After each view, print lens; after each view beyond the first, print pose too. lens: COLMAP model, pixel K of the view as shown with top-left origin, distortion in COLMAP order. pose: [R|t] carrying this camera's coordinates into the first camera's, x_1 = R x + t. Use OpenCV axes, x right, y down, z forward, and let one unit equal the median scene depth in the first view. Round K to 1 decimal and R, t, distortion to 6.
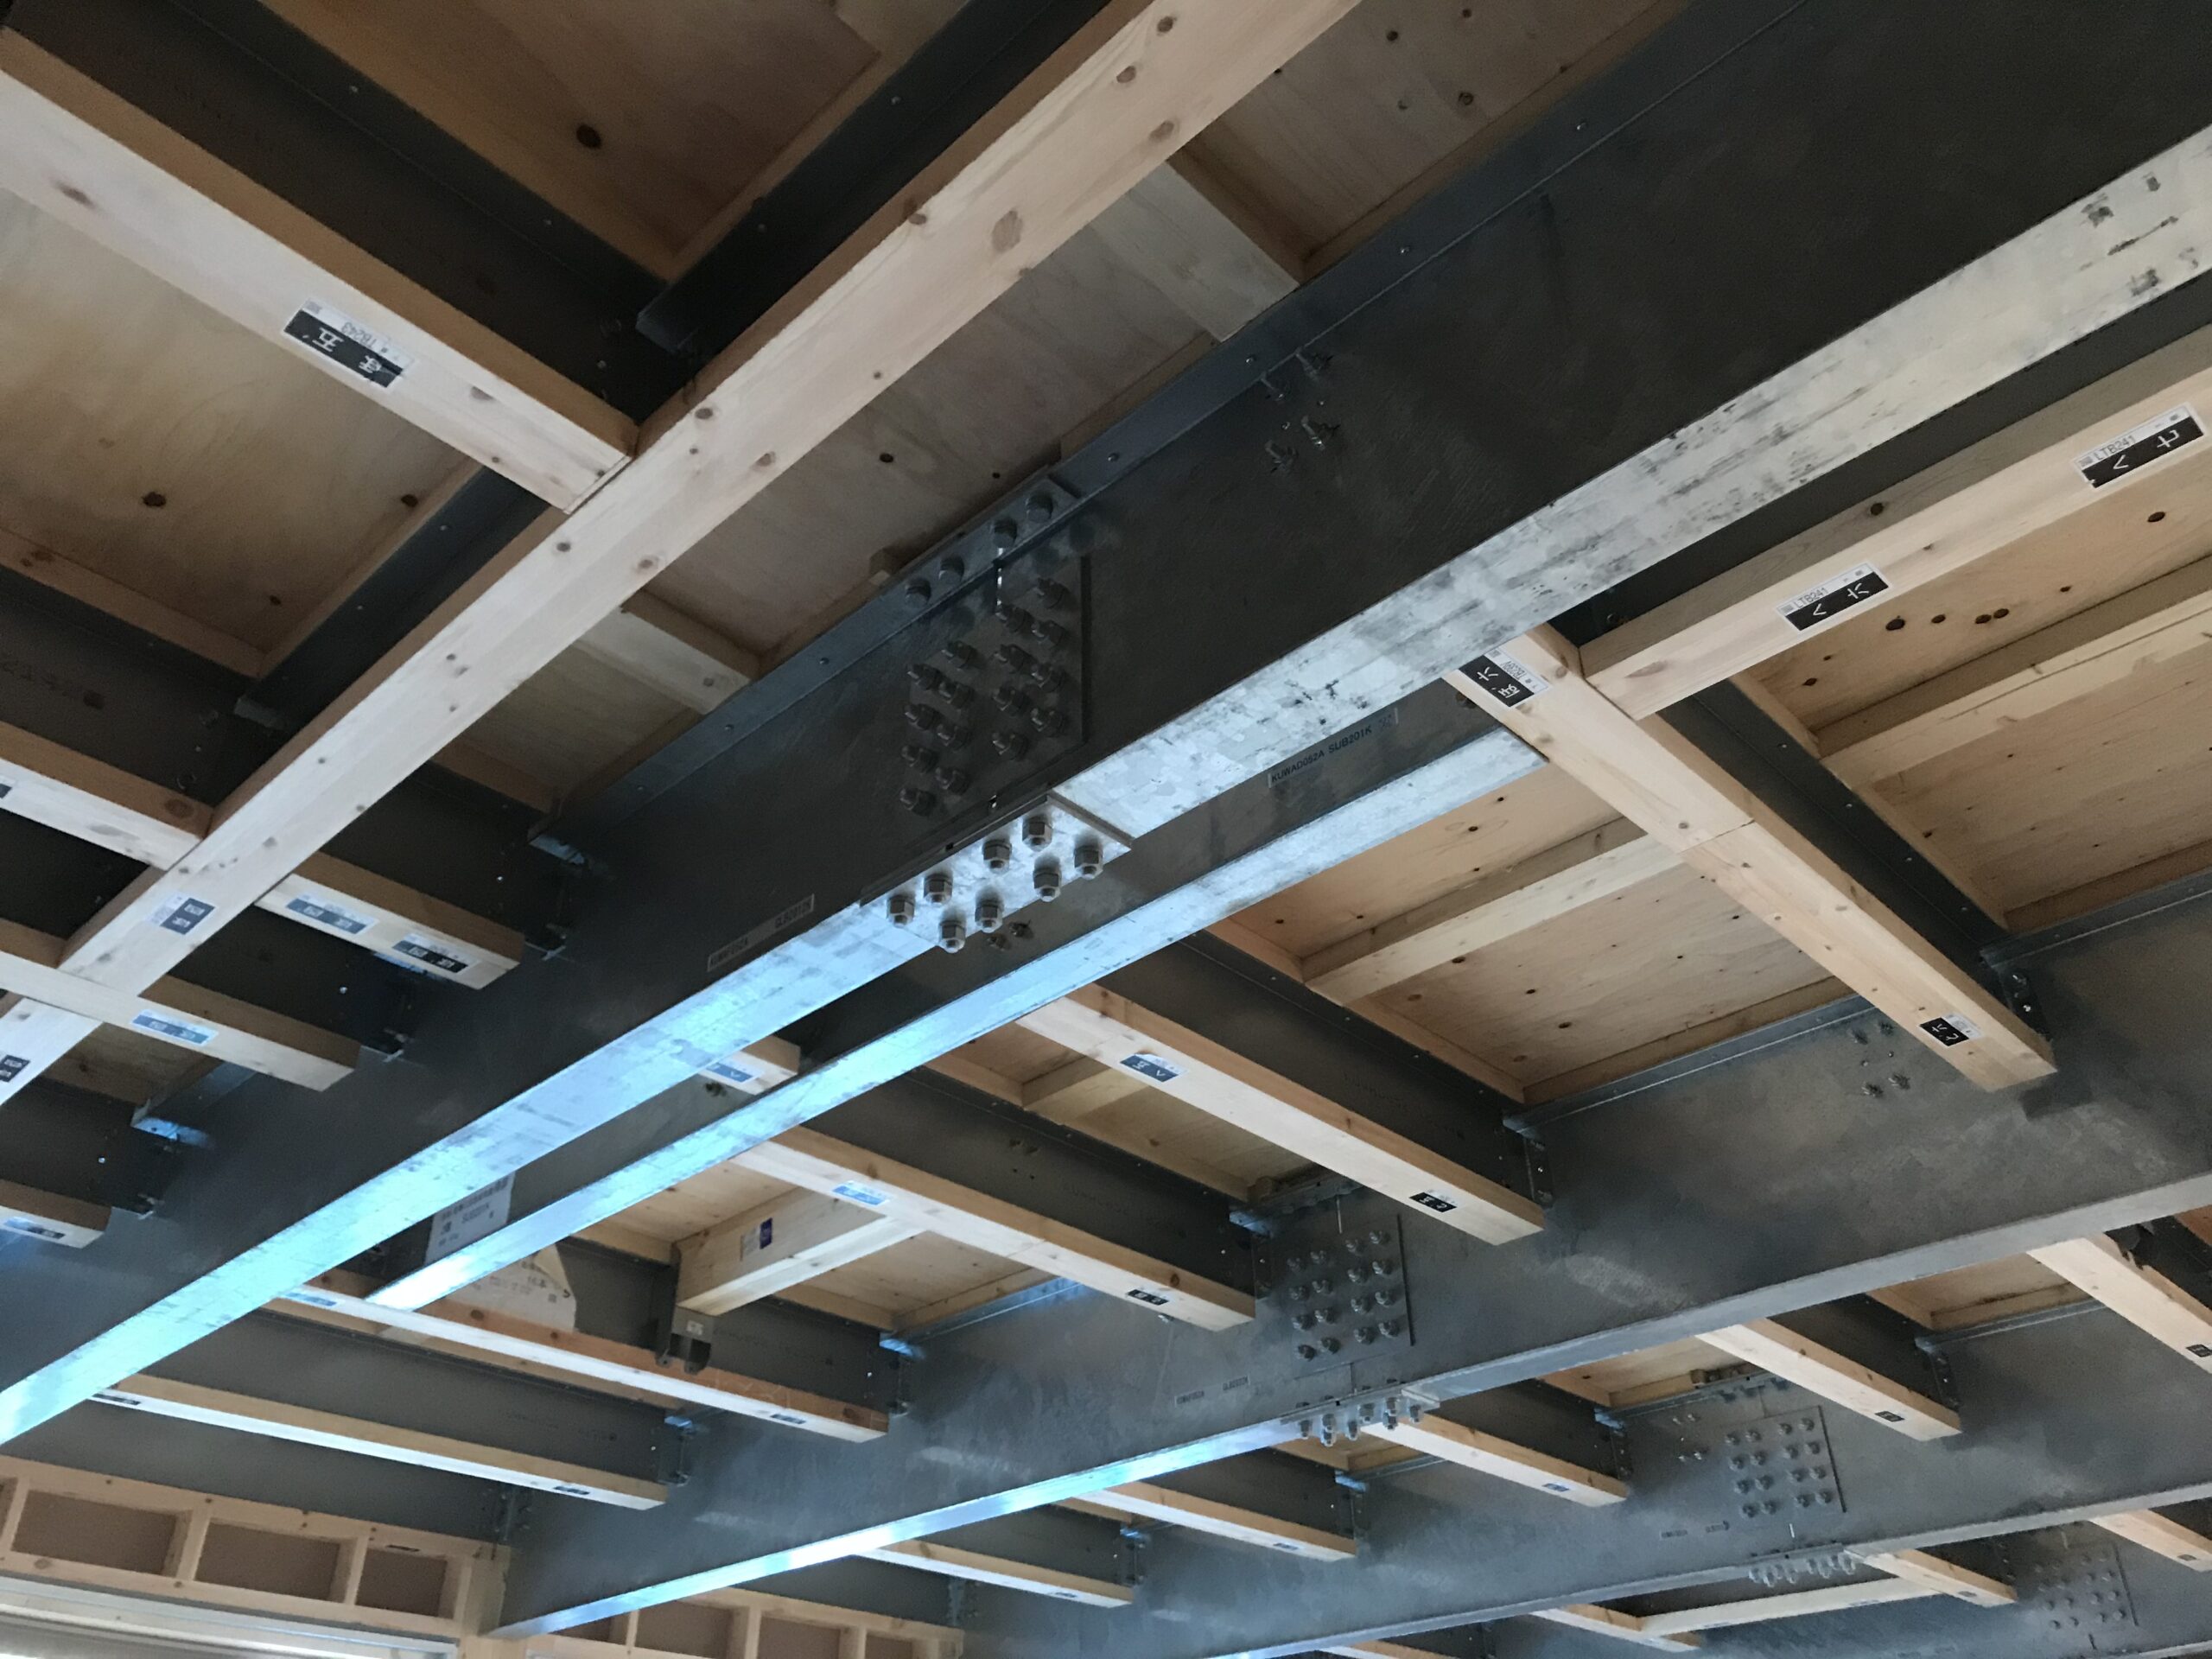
lens RADIAL K [[1802.1, 0, 1112.9], [0, 1802.1, 786.1], [0, 0, 1]] dist [0.019448, -0.009948]
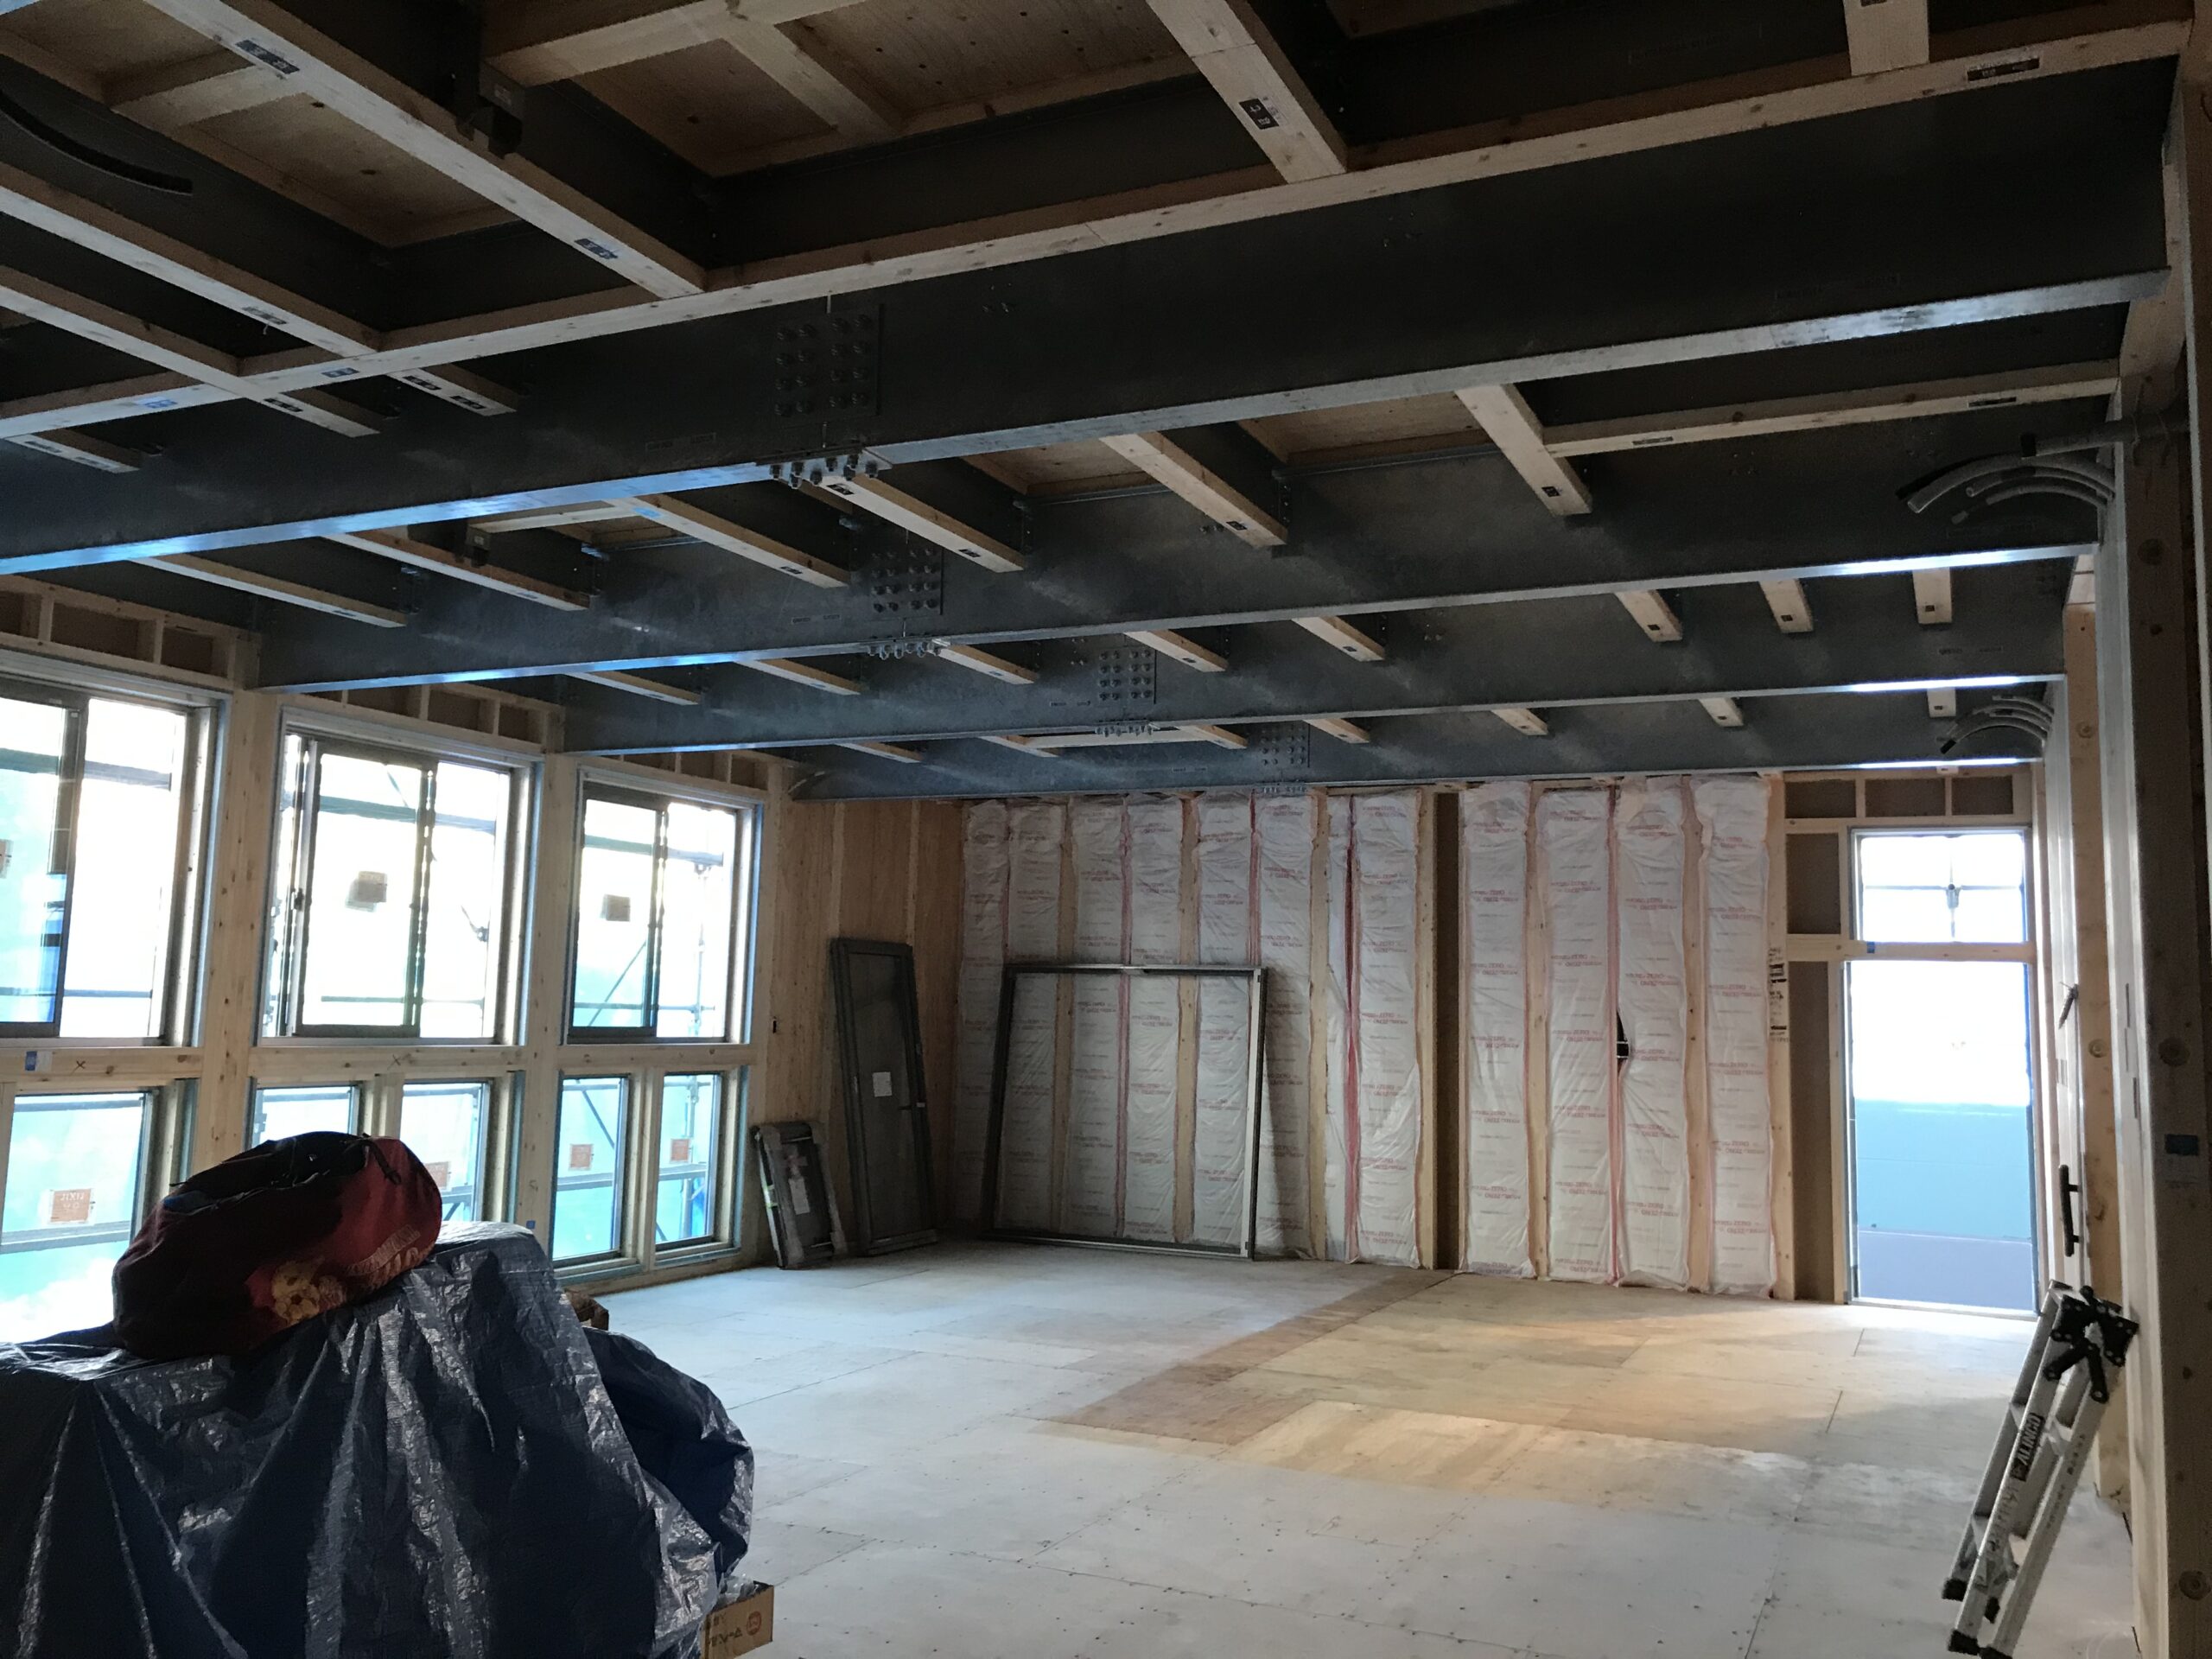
lens RADIAL K [[1802.1, 0, 1112.9], [0, 1802.1, 786.1], [0, 0, 1]] dist [0.019448, -0.009948]
pose [[0.947134, 0.070348, 0.313030, -0.176850], [-0.209452, 0.874646, 0.437178, -0.288621], [-0.243036, -0.479631, 0.843142, -0.505933]]
